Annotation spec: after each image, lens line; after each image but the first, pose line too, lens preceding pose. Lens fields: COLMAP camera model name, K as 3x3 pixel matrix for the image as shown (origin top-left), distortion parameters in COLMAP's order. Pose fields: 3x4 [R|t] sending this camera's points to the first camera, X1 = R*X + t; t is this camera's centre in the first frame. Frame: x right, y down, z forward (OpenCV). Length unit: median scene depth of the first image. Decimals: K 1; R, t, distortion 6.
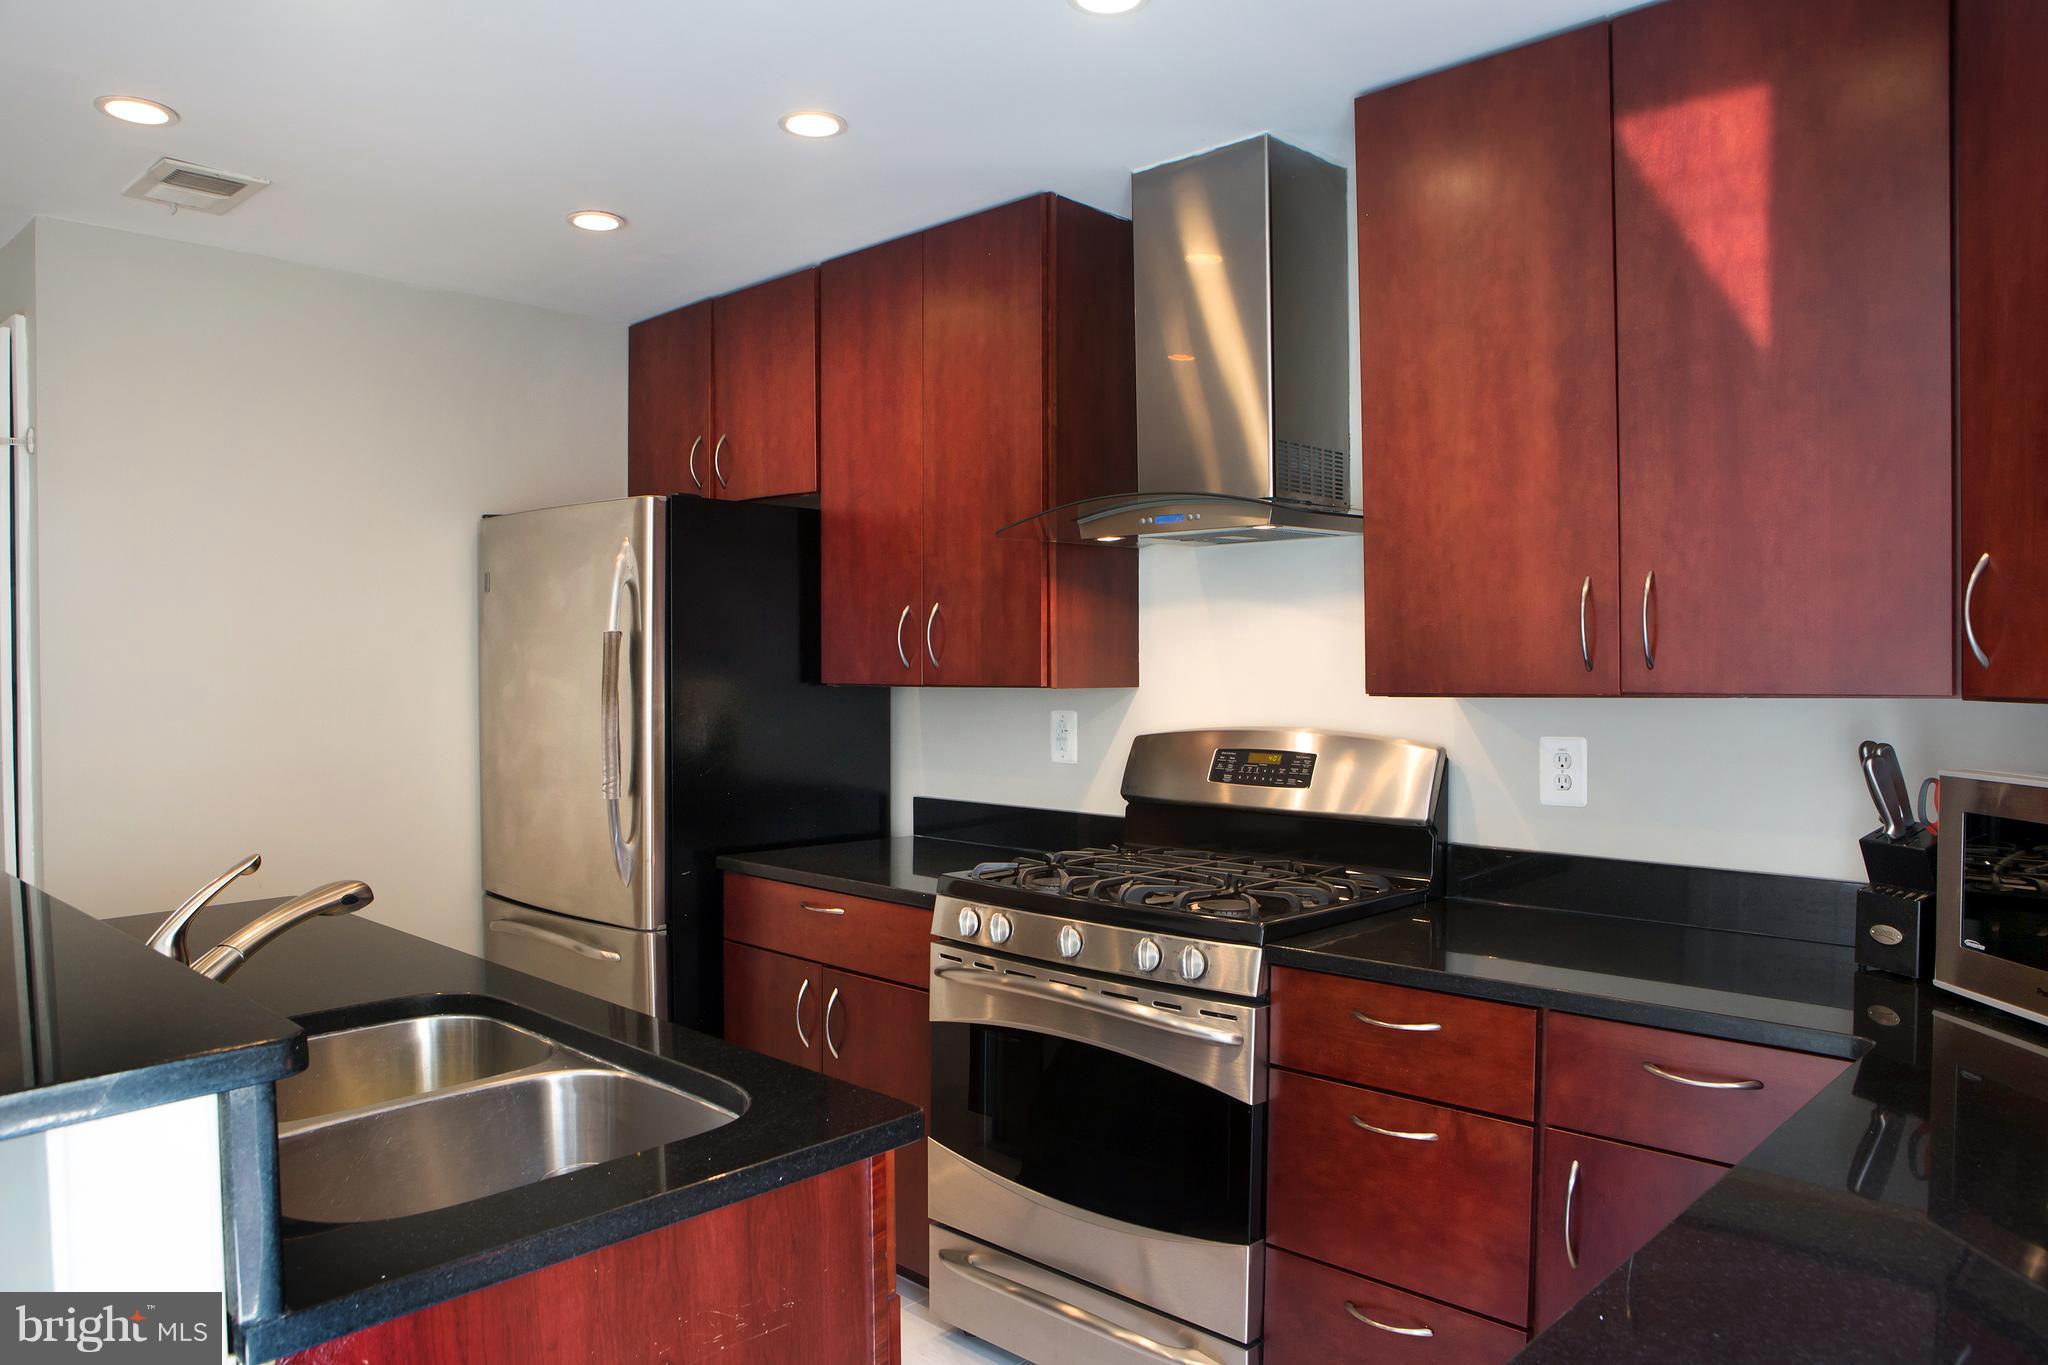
lens RADIAL K [[1388.6, 0, 1023.2], [0, 1388.6, 686.6], [0, 0, 1]] dist [-0.075082, 0.035535]
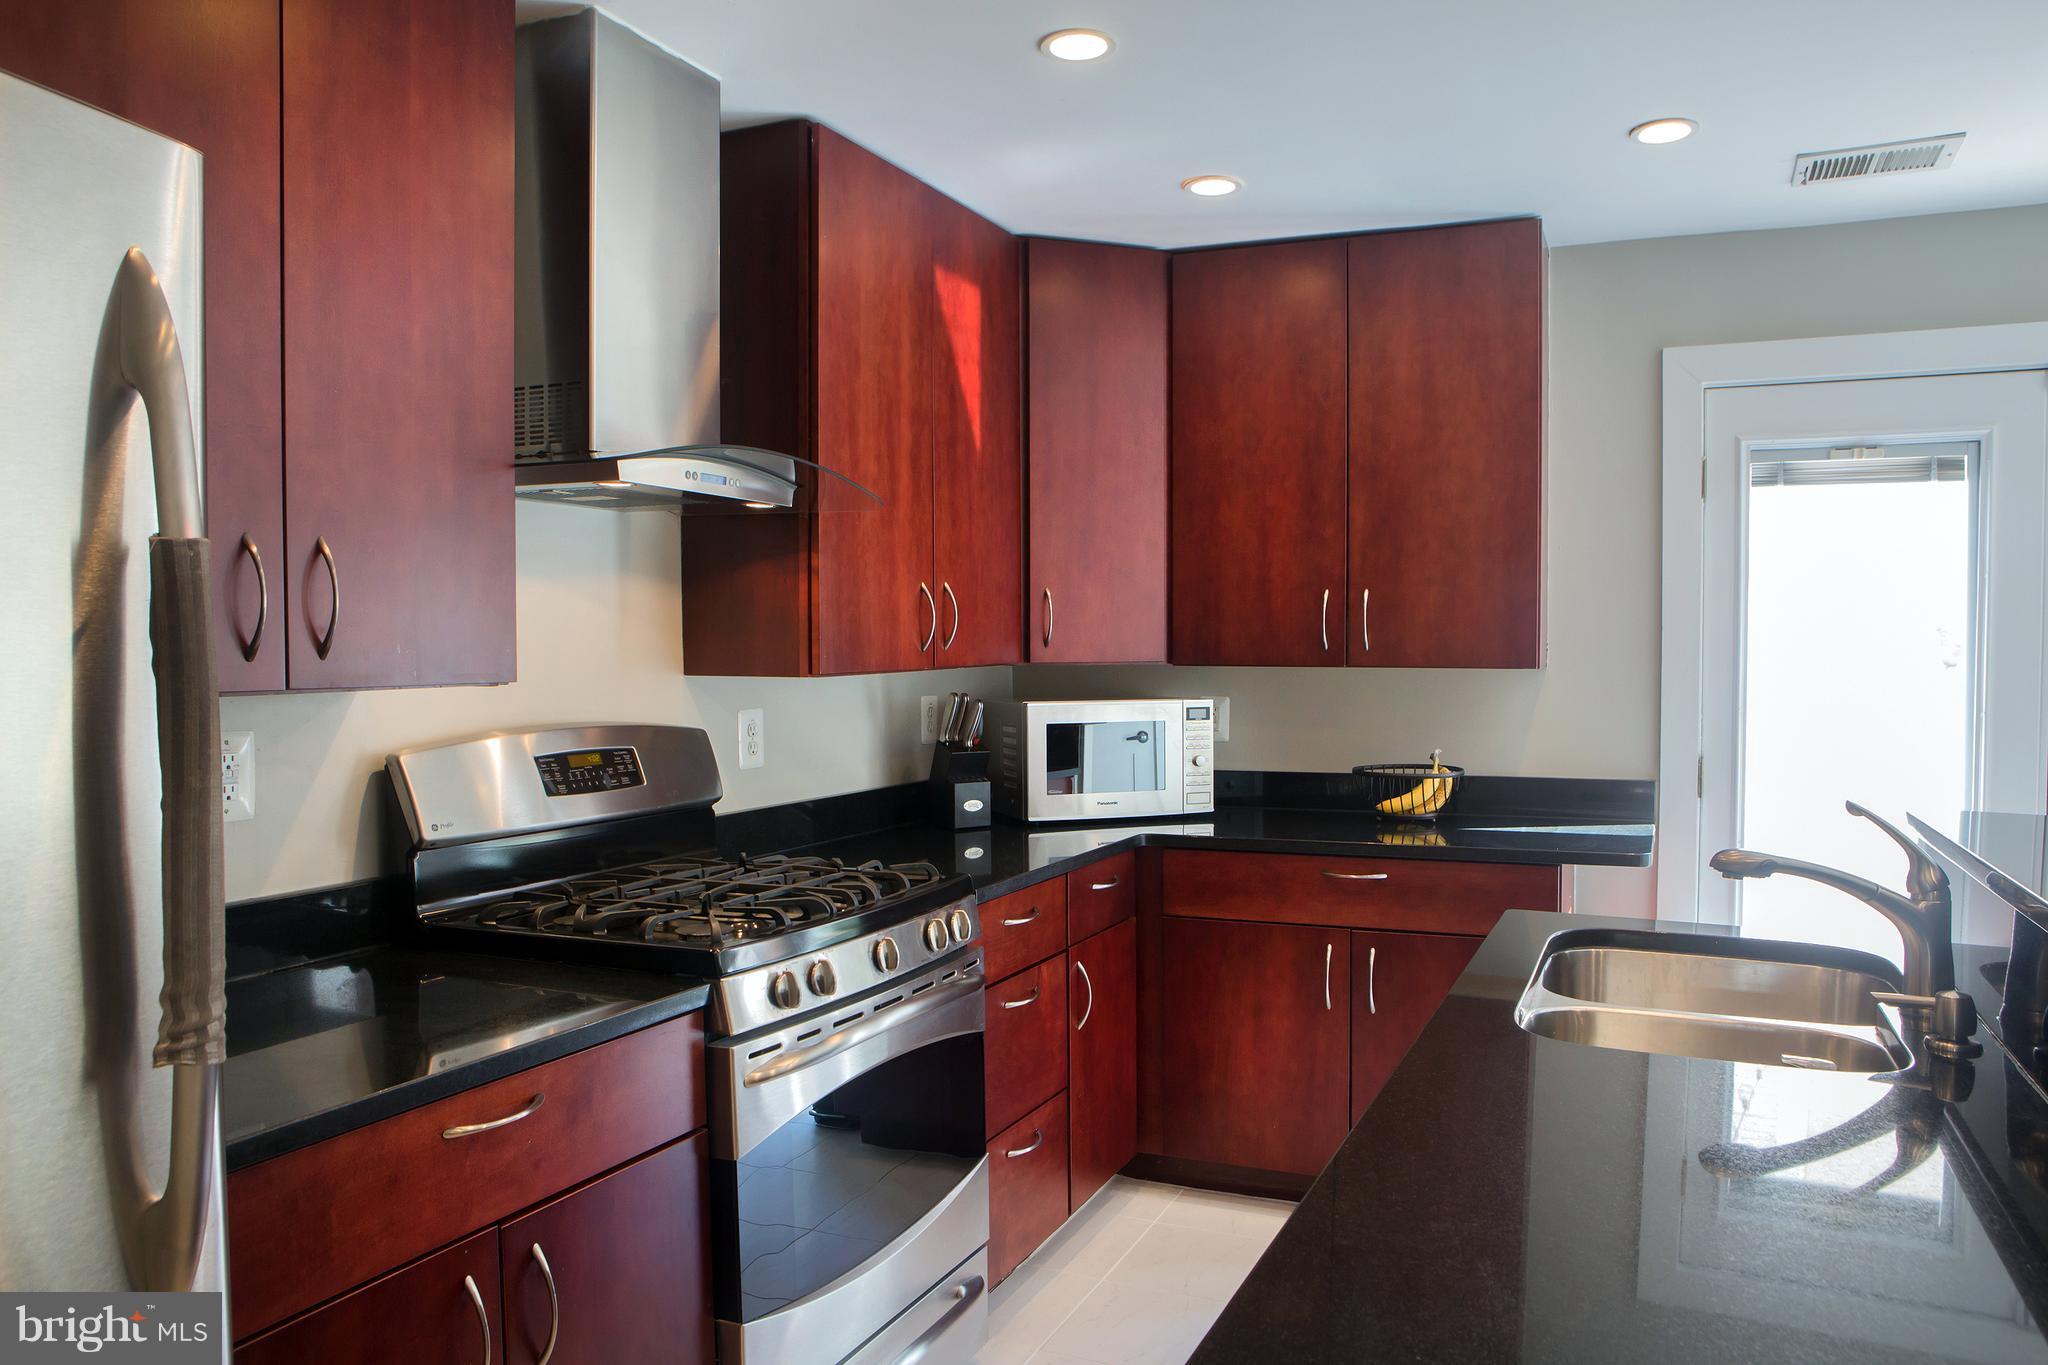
lens RADIAL K [[1388.6, 0, 1023.8], [0, 1388.6, 681.4], [0, 0, 1]] dist [-0.075082, 0.035535]
pose [[-0.291209, -0.022597, 0.956392, -0.891401], [0.022708, 0.999276, 0.030525, -0.020419], [-0.956390, 0.030607, -0.290485, 1.232871]]
